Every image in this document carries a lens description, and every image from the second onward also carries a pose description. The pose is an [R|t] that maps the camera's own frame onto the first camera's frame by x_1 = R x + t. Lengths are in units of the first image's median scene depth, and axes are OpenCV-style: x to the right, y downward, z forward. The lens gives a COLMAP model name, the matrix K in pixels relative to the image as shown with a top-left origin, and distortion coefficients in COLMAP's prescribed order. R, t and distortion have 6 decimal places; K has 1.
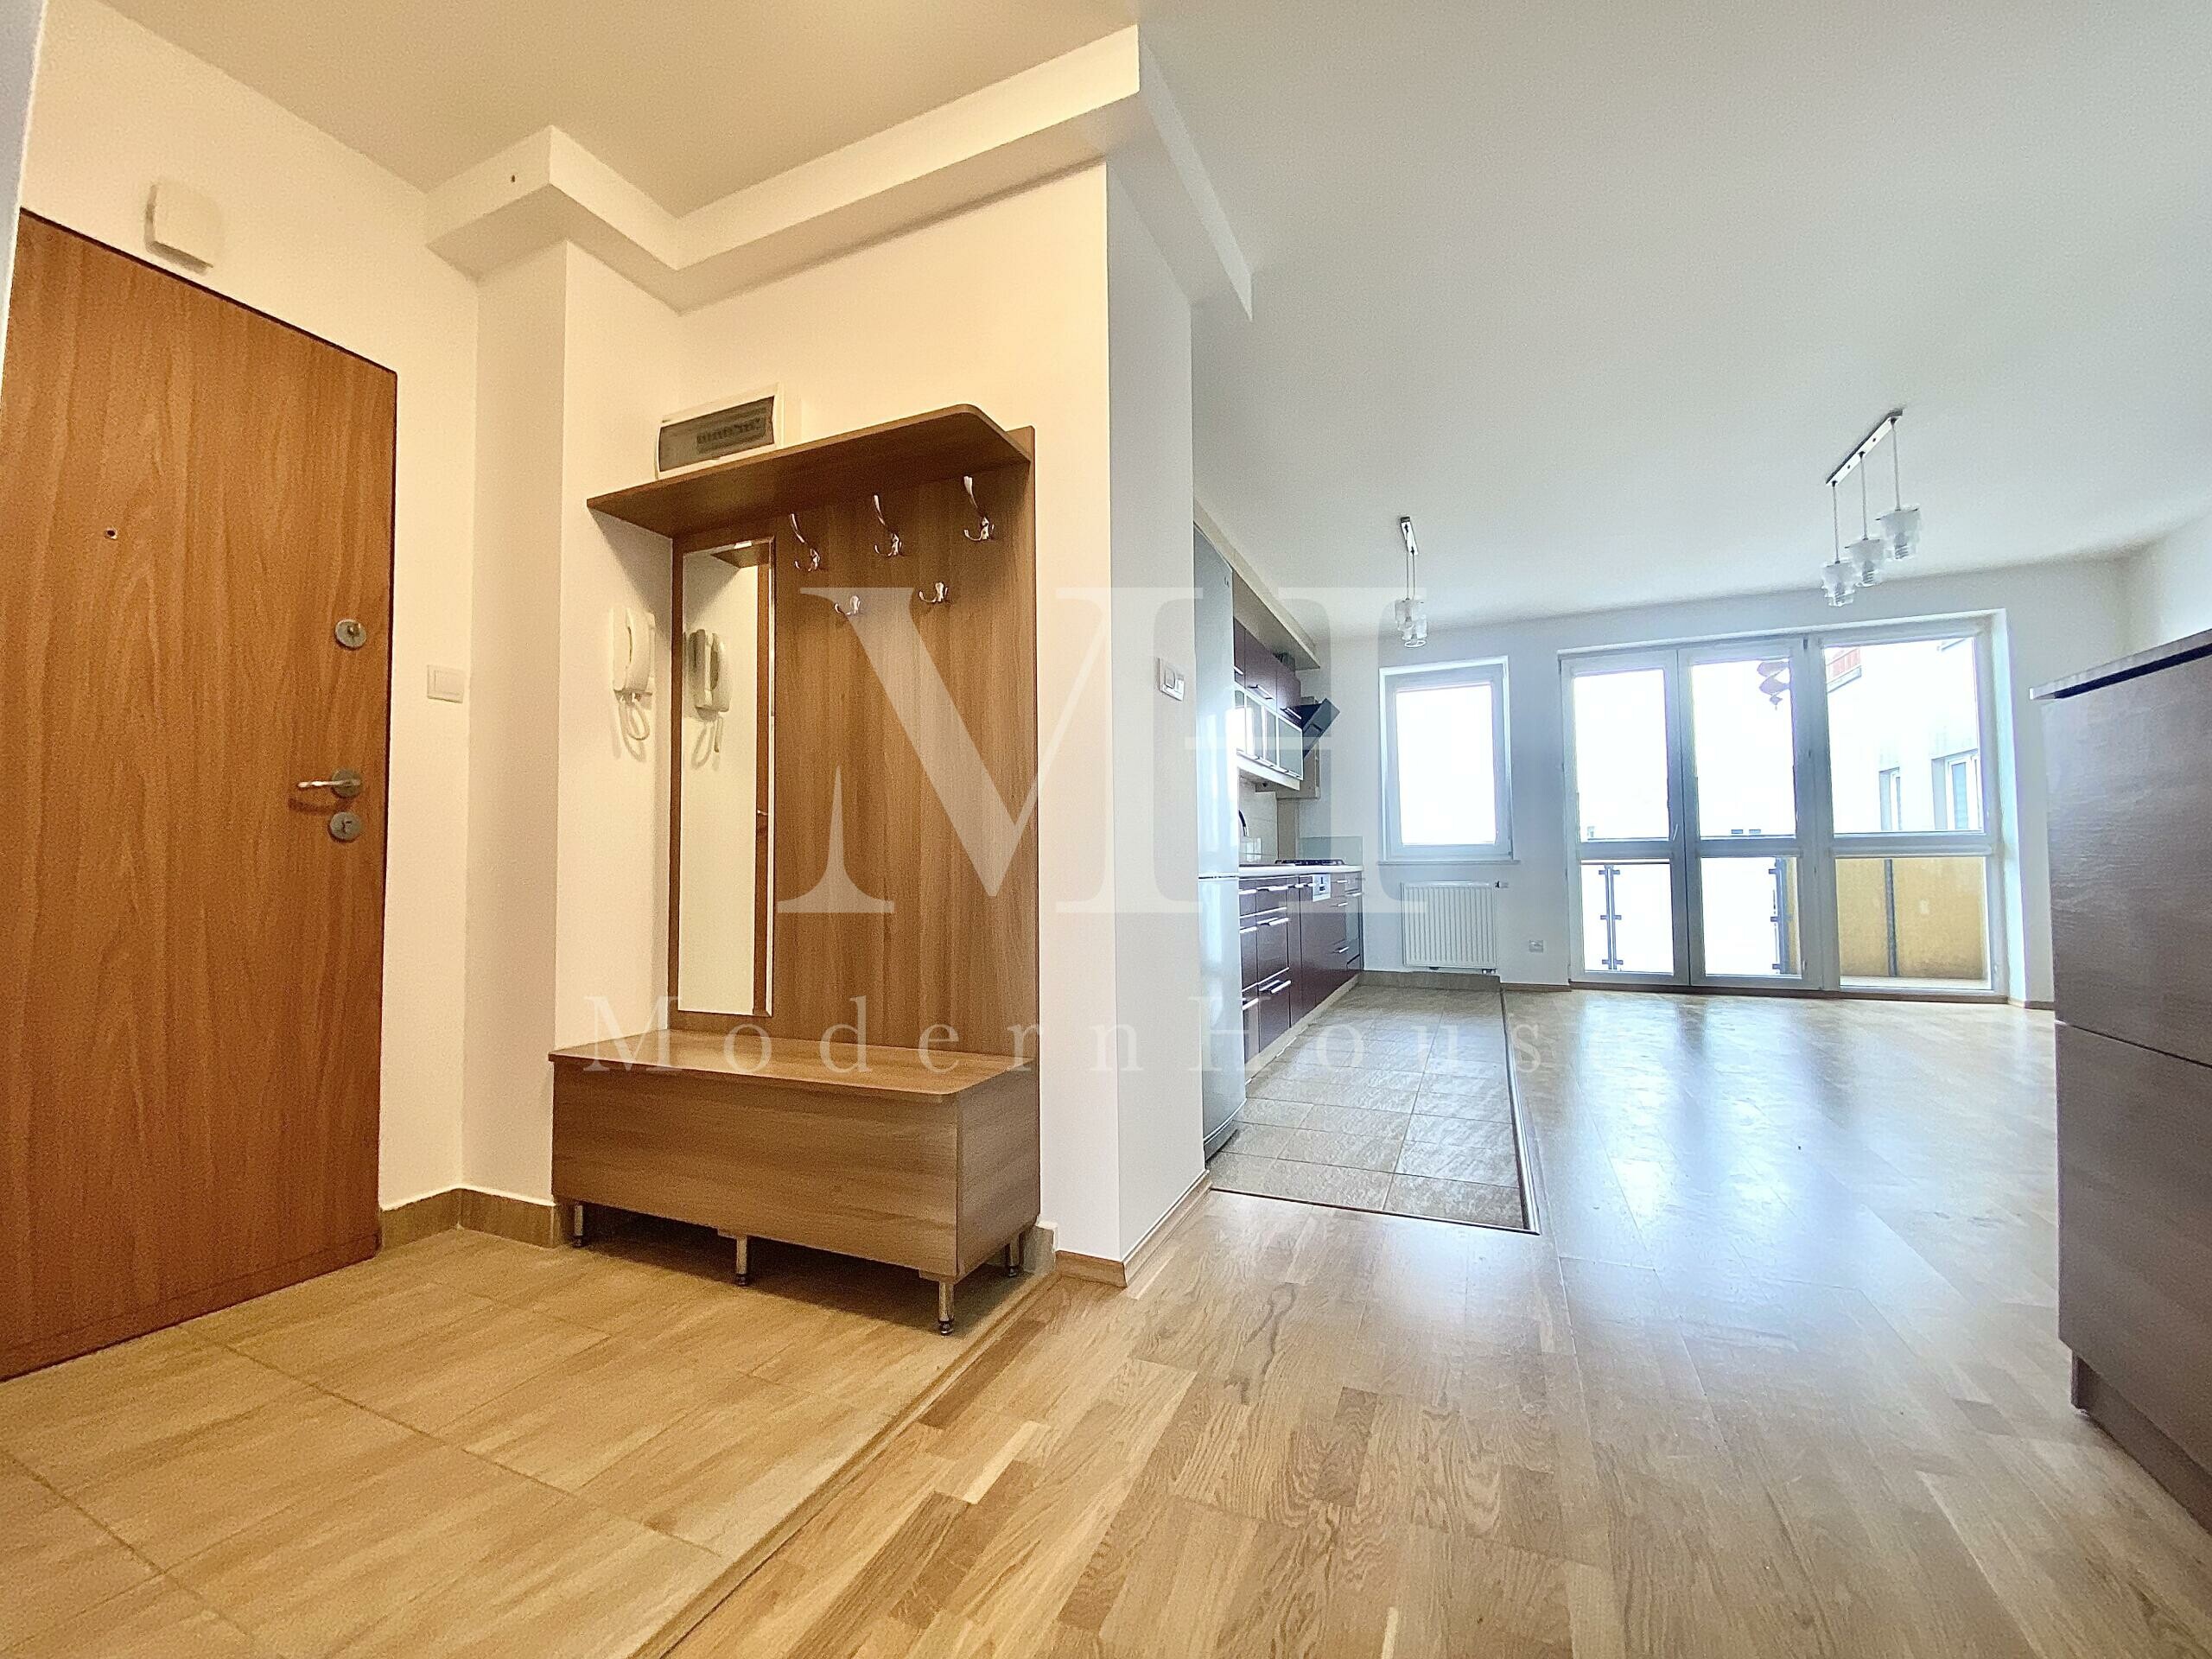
lens RADIAL K [[893.1, 0, 1106.0], [0, 893.1, 829.5], [0, 0, 1]] dist [0.021622, -0.021875]
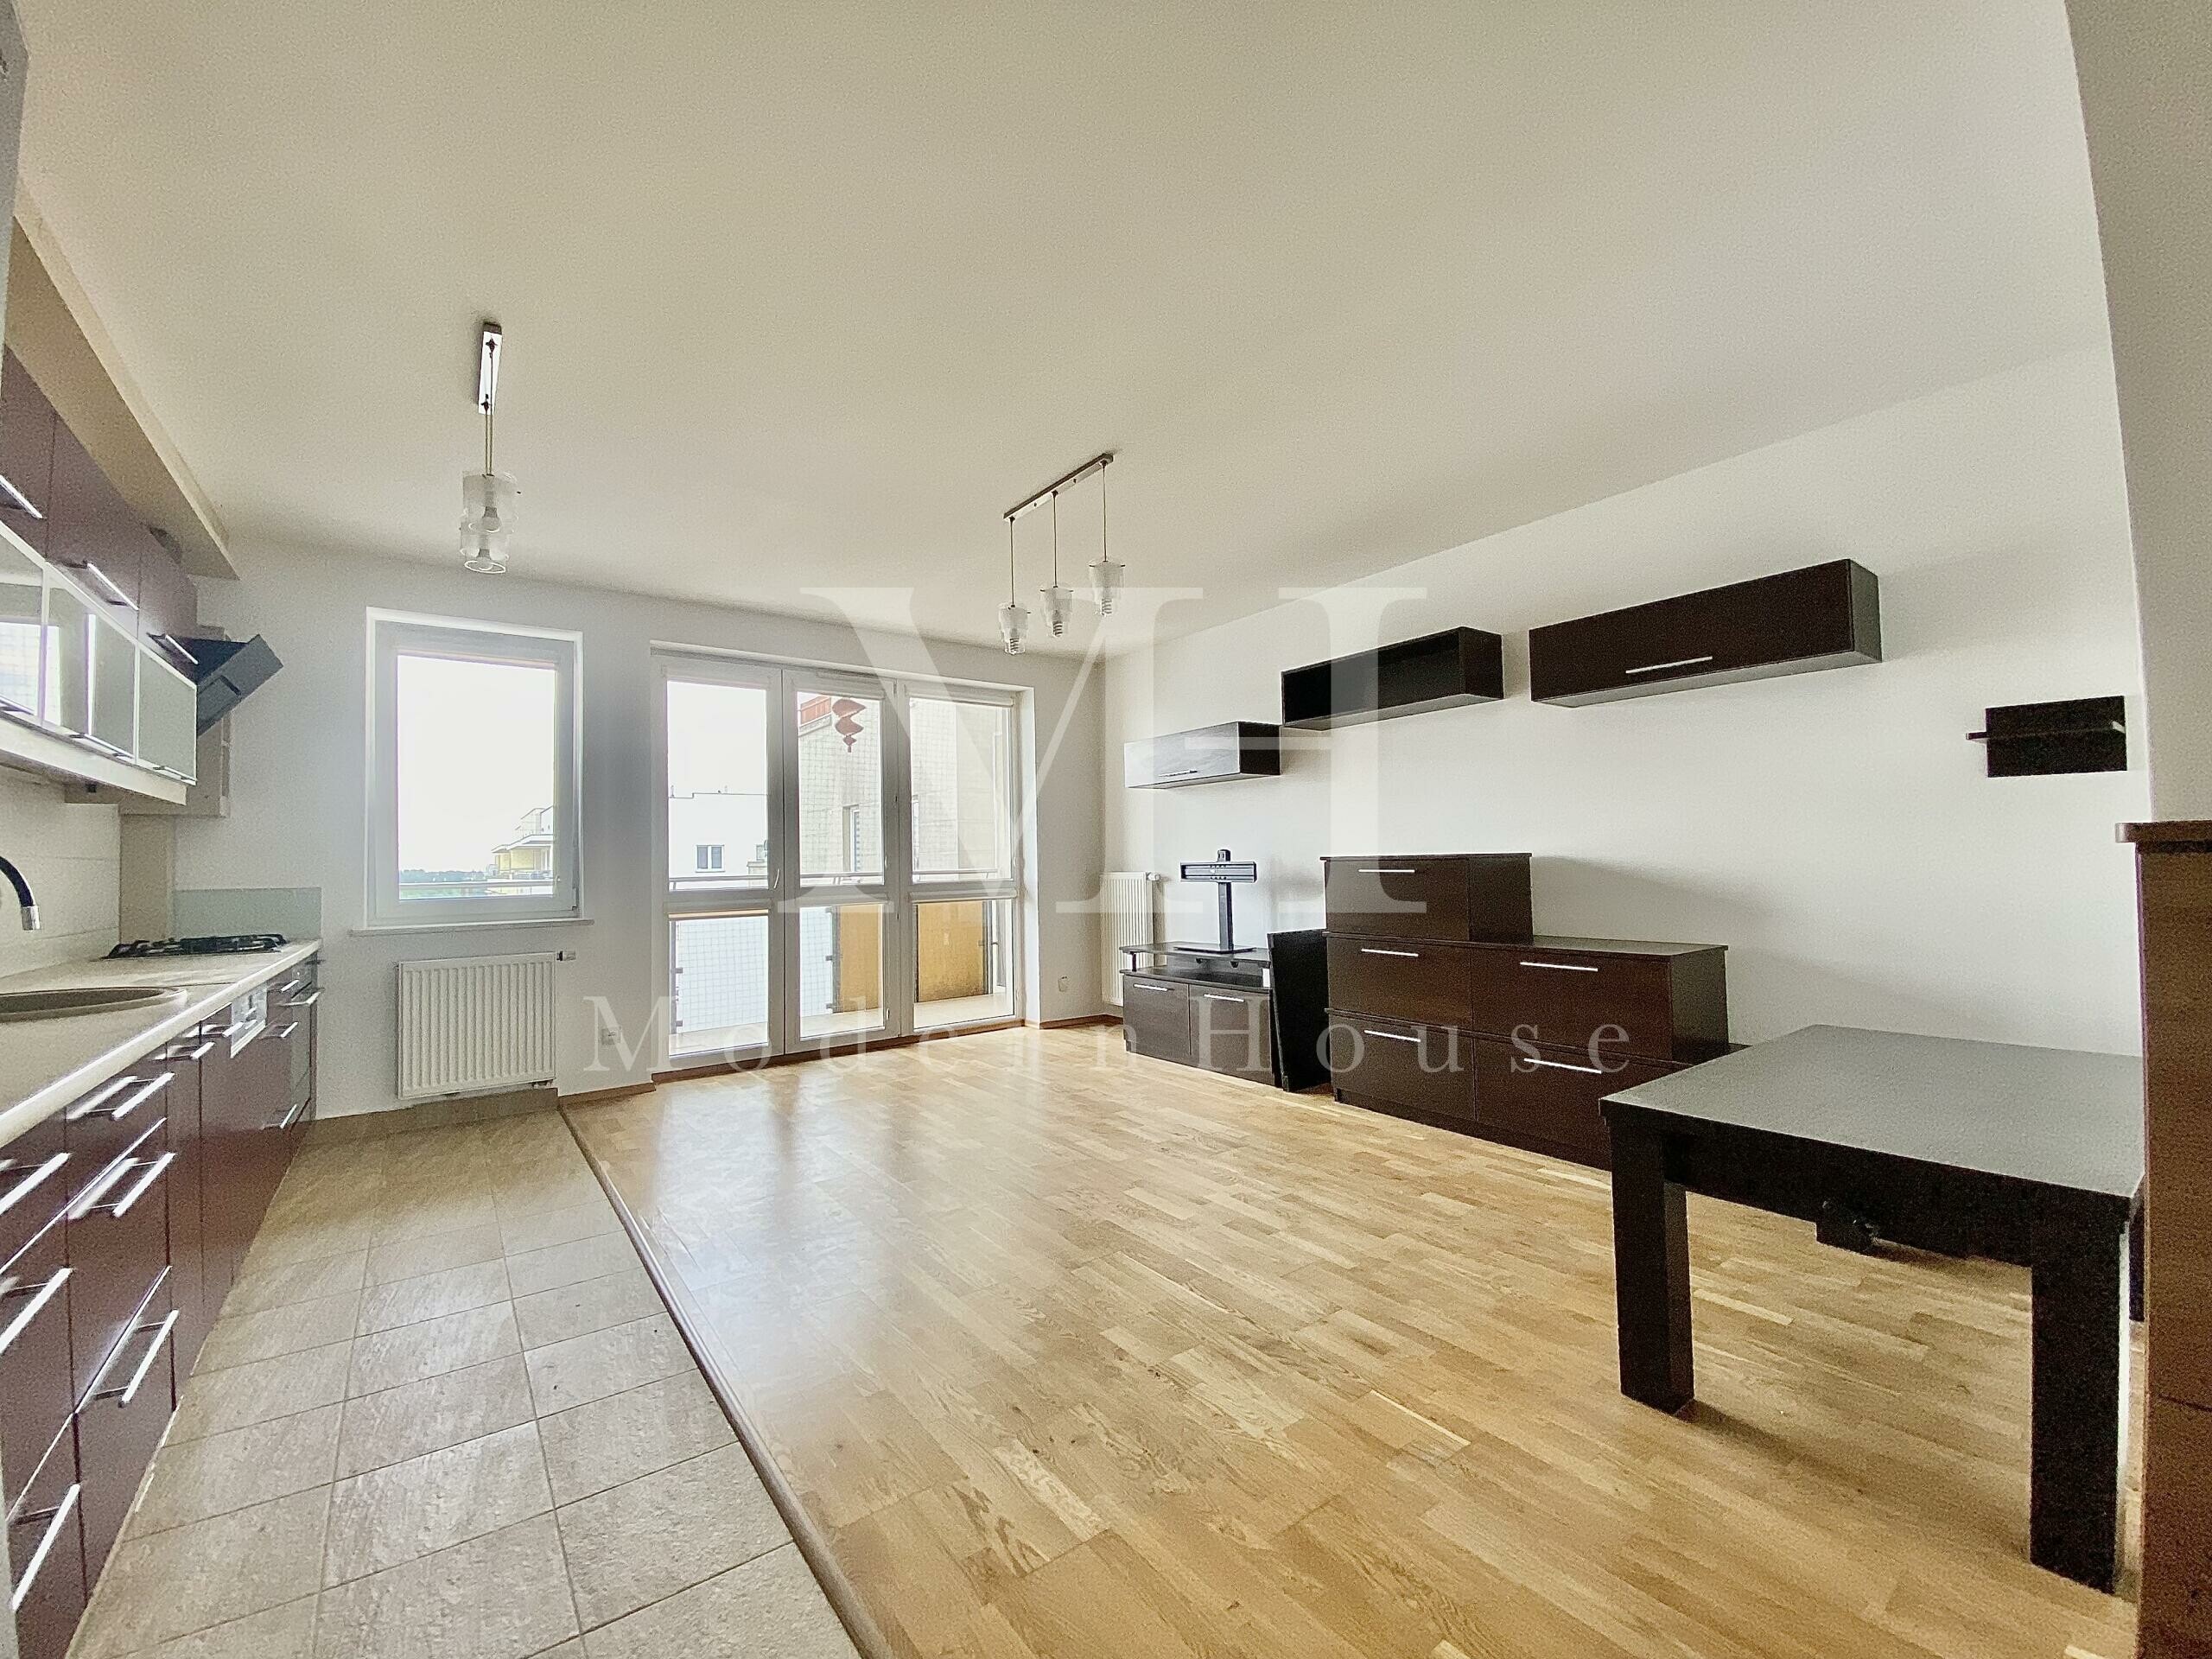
lens RADIAL K [[893.1, 0, 1106.0], [0, 893.1, 829.5], [0, 0, 1]] dist [0.021622, -0.021875]
pose [[0.501933, 0.037081, 0.864111, 0.043886], [-0.019417, 0.999312, -0.031604, -0.023321], [-0.864689, -0.000916, 0.502308, 0.295407]]
